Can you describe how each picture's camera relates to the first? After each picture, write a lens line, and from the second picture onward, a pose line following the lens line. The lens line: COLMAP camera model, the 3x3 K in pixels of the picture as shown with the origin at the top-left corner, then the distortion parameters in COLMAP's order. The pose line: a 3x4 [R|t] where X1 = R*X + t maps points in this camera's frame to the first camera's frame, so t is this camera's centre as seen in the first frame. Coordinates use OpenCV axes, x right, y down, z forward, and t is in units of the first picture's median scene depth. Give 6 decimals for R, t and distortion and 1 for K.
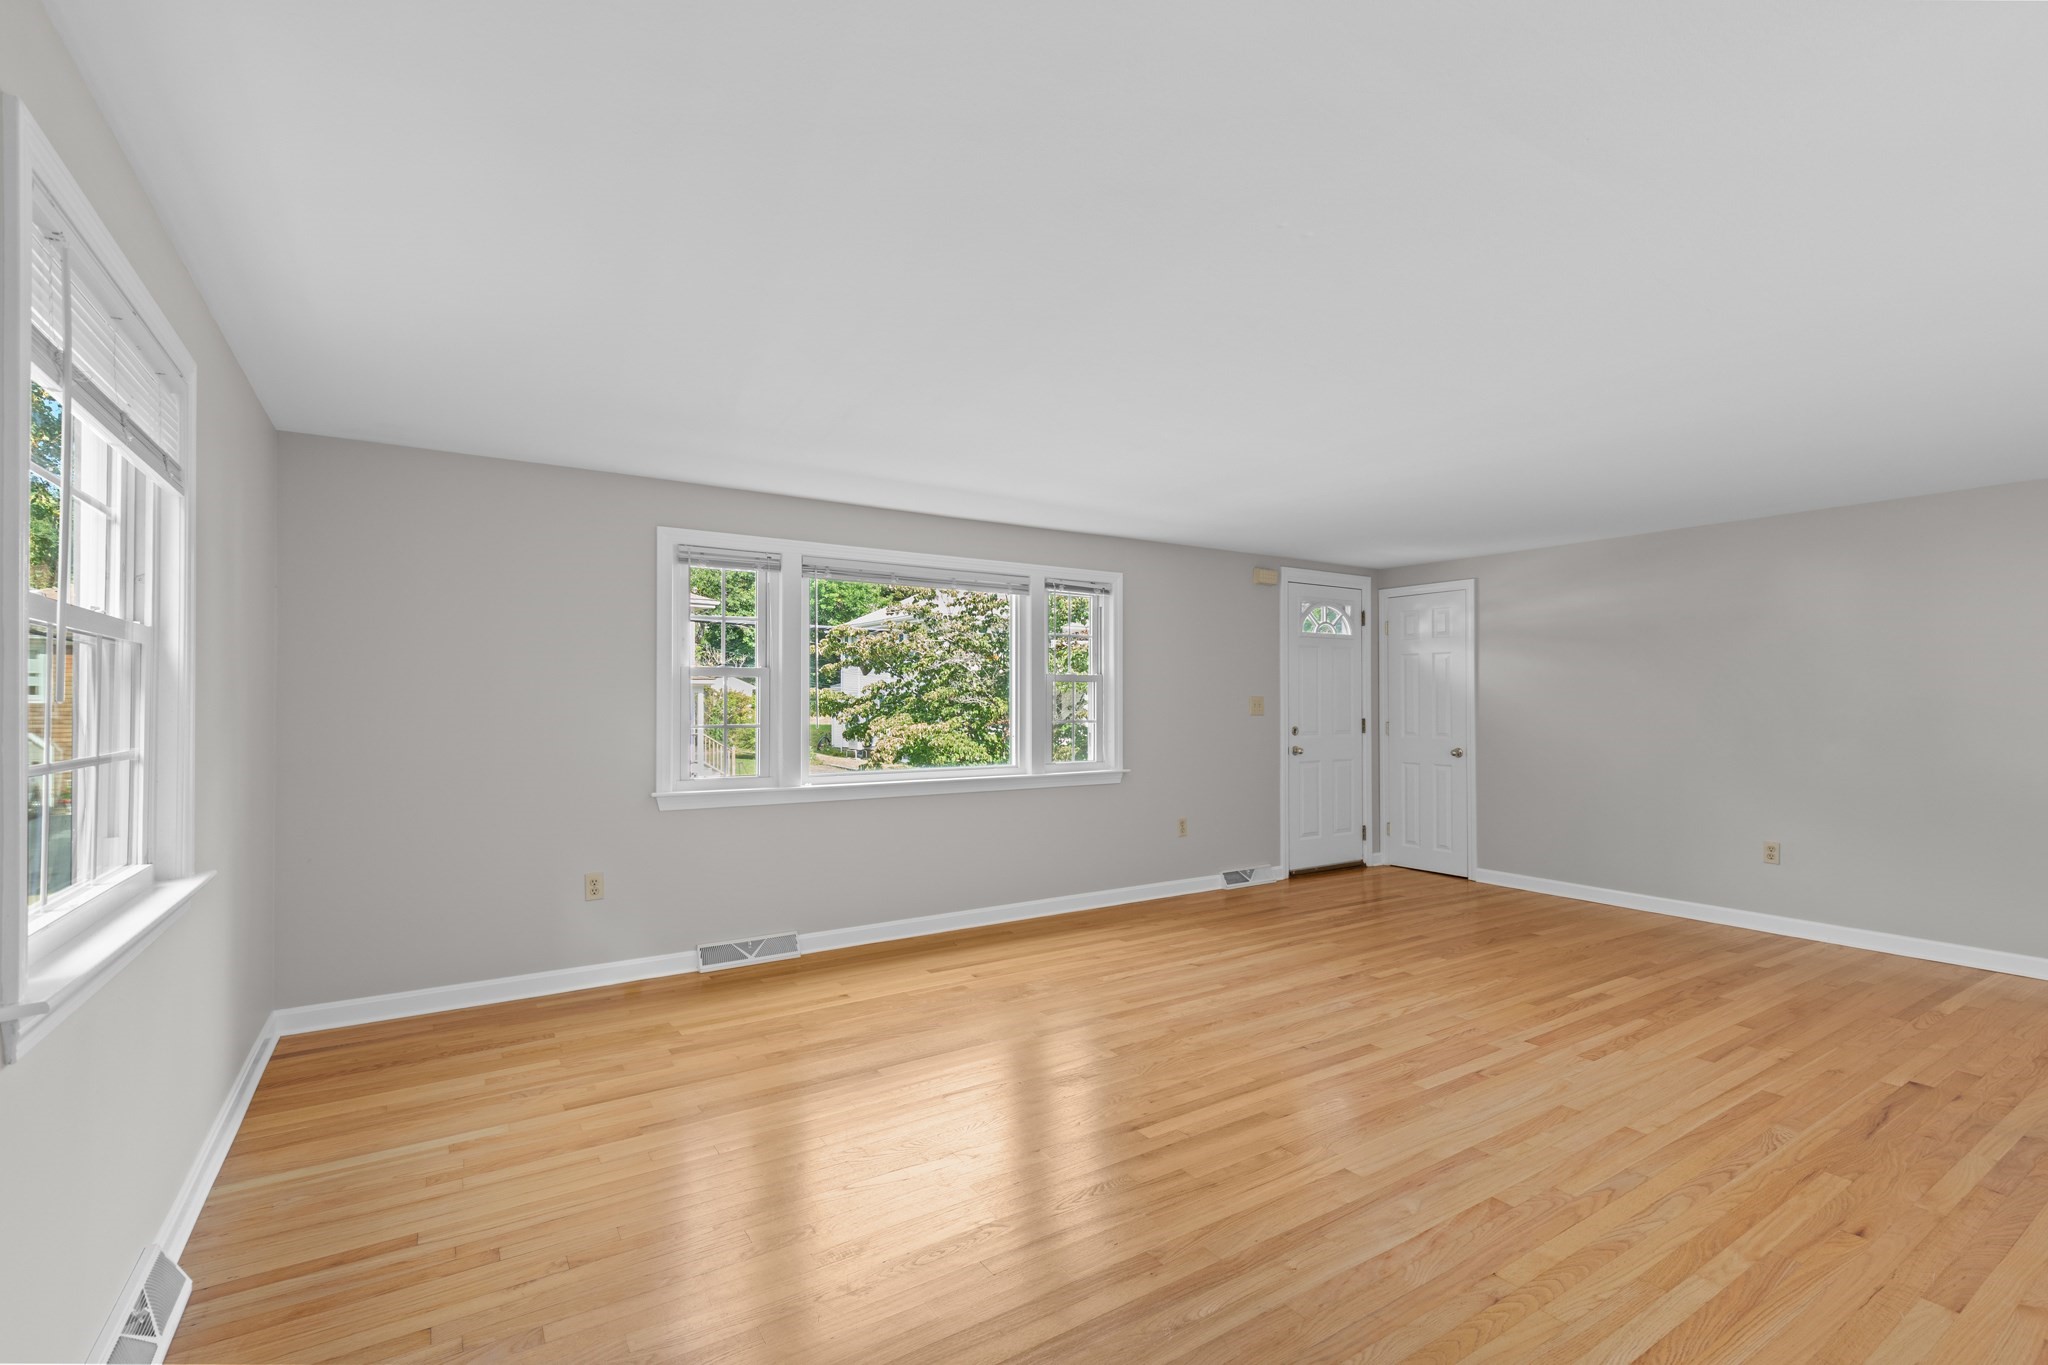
lens RADIAL K [[920.8, 0, 1035.3], [0, 920.8, 695.0], [0, 0, 1]] dist [0.005892, -0.000511]
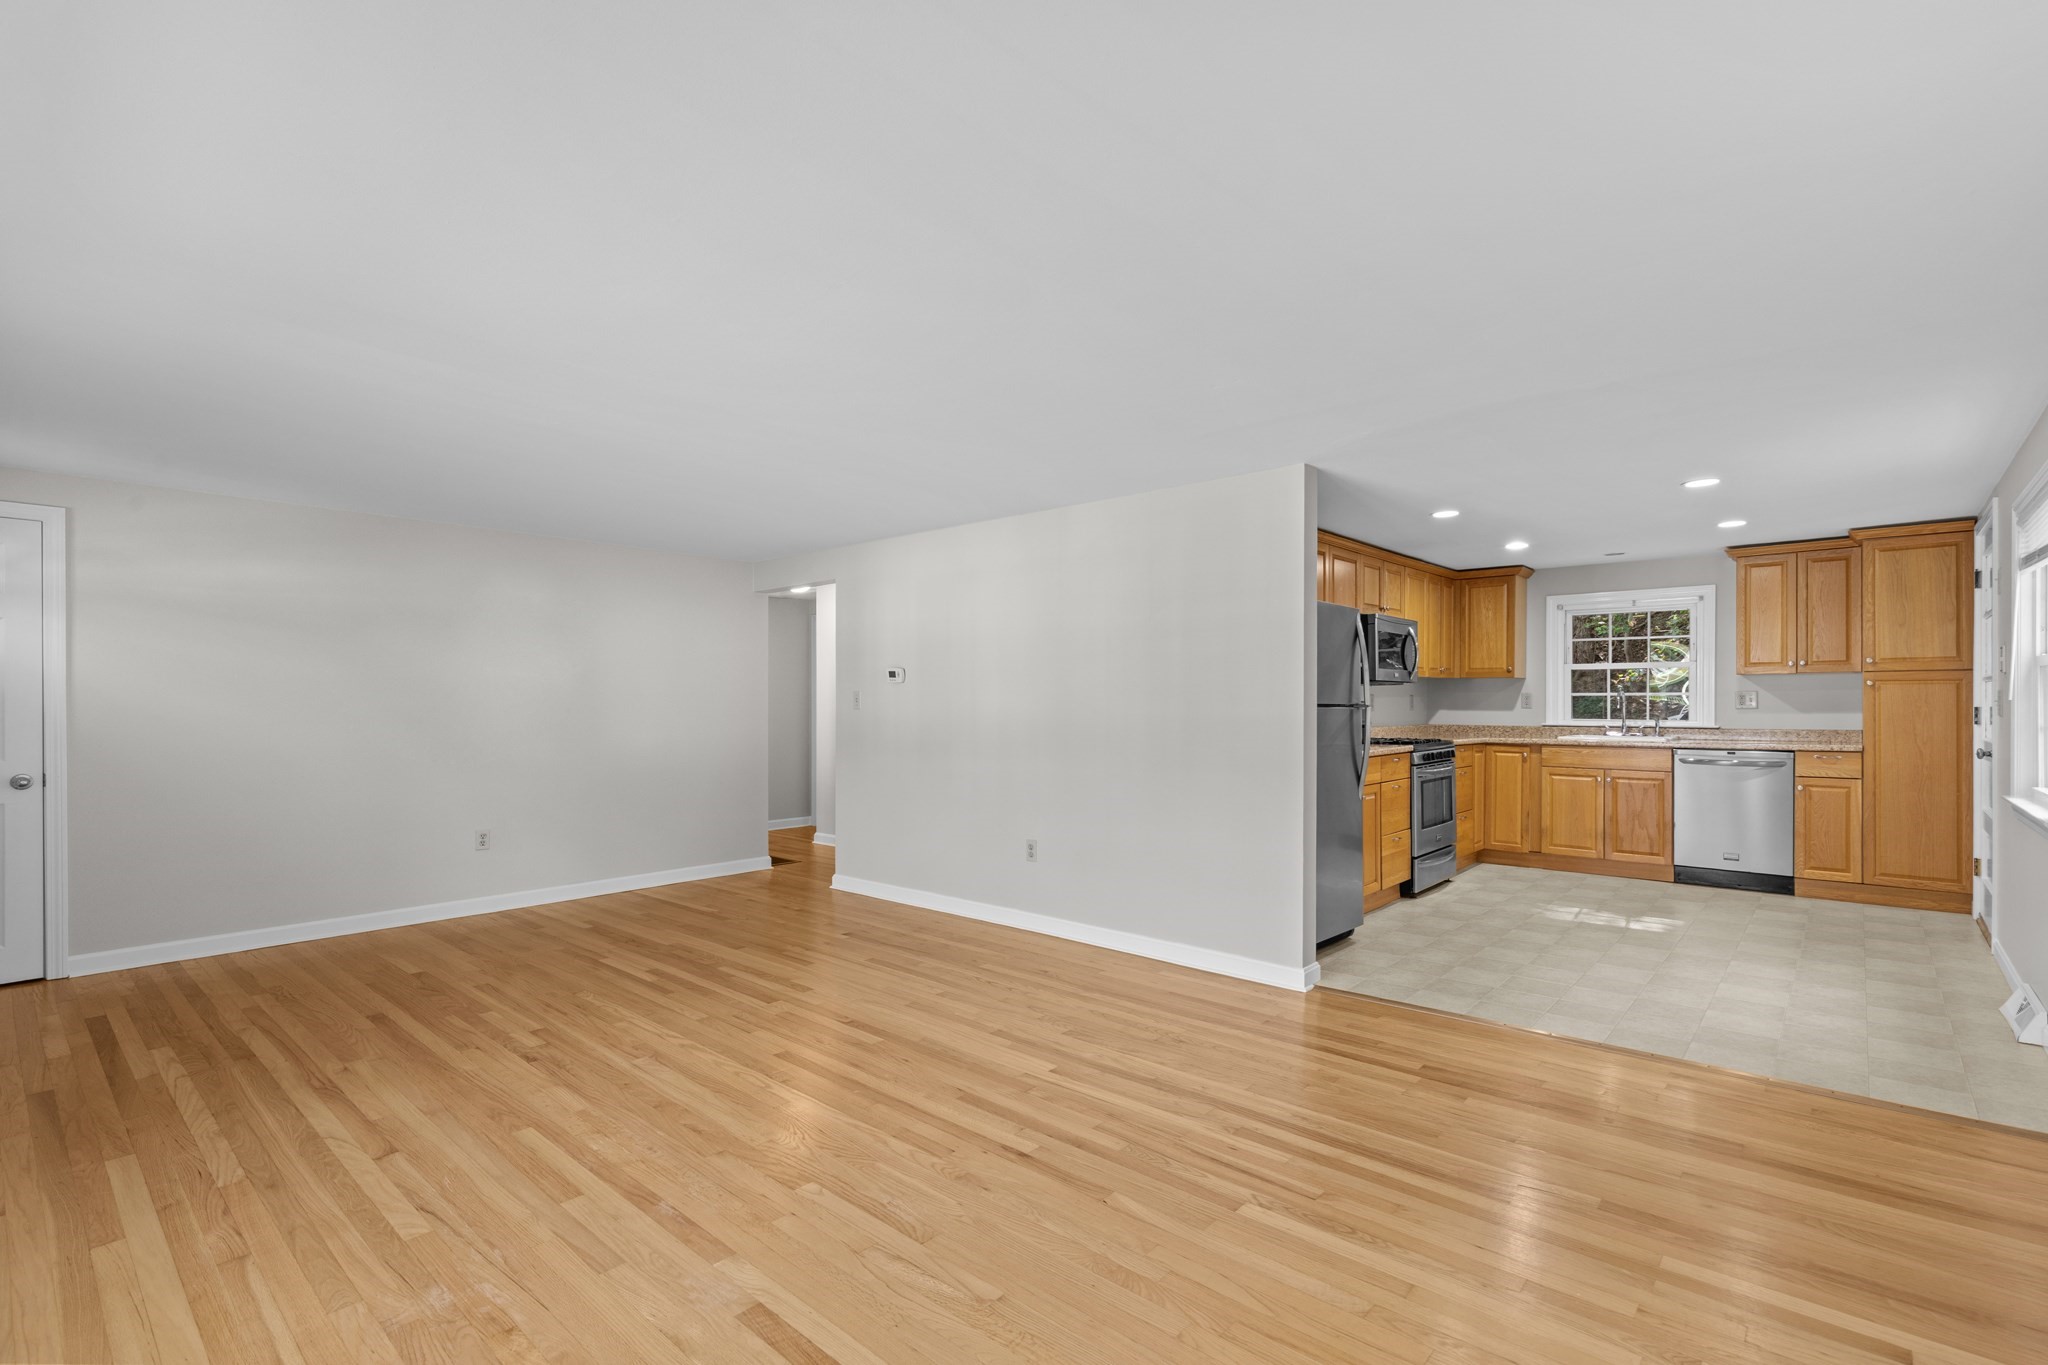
lens RADIAL K [[934.5, 0, 1032.2], [0, 934.5, 701.6], [0, 0, 1]] dist [0.005922, -0.000765]
pose [[-0.267042, 0.001194, 0.963684, -0.526113], [-0.008754, 0.999955, -0.003665, 0.009014], [-0.963645, -0.009415, -0.267020, 0.811453]]
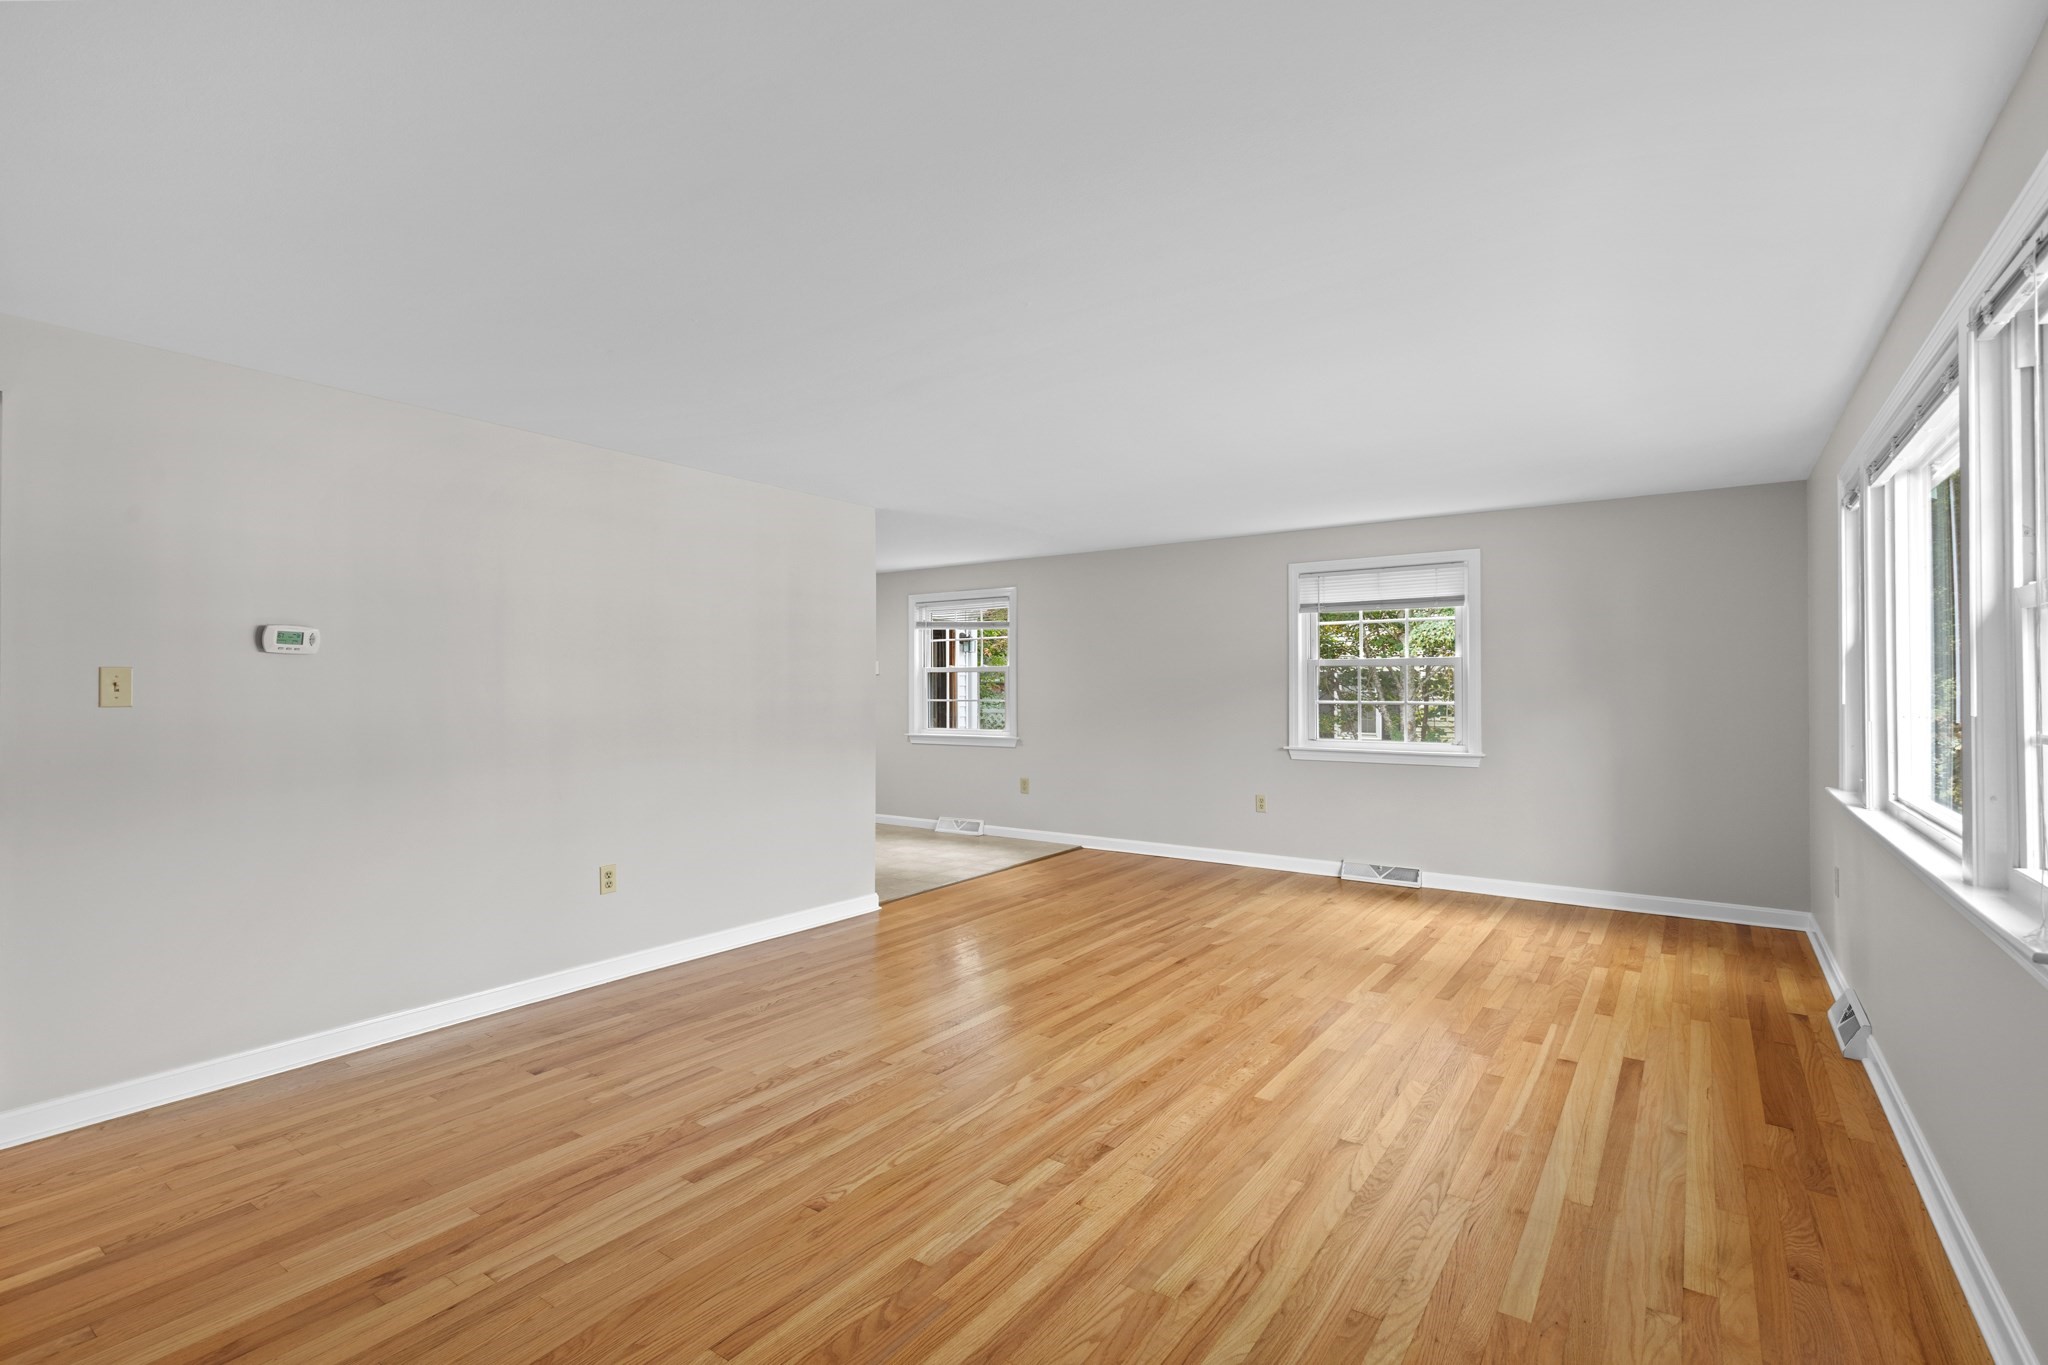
lens RADIAL K [[936.2, 0, 1058.6], [0, 936.2, 677.0], [0, 0, 1]] dist [0.003495, 0.000075]
pose [[-0.922822, -0.000362, -0.385227, 0.593544], [0.007987, 0.999767, -0.020073, 0.015883], [0.385144, -0.021601, -0.922604, 1.550849]]
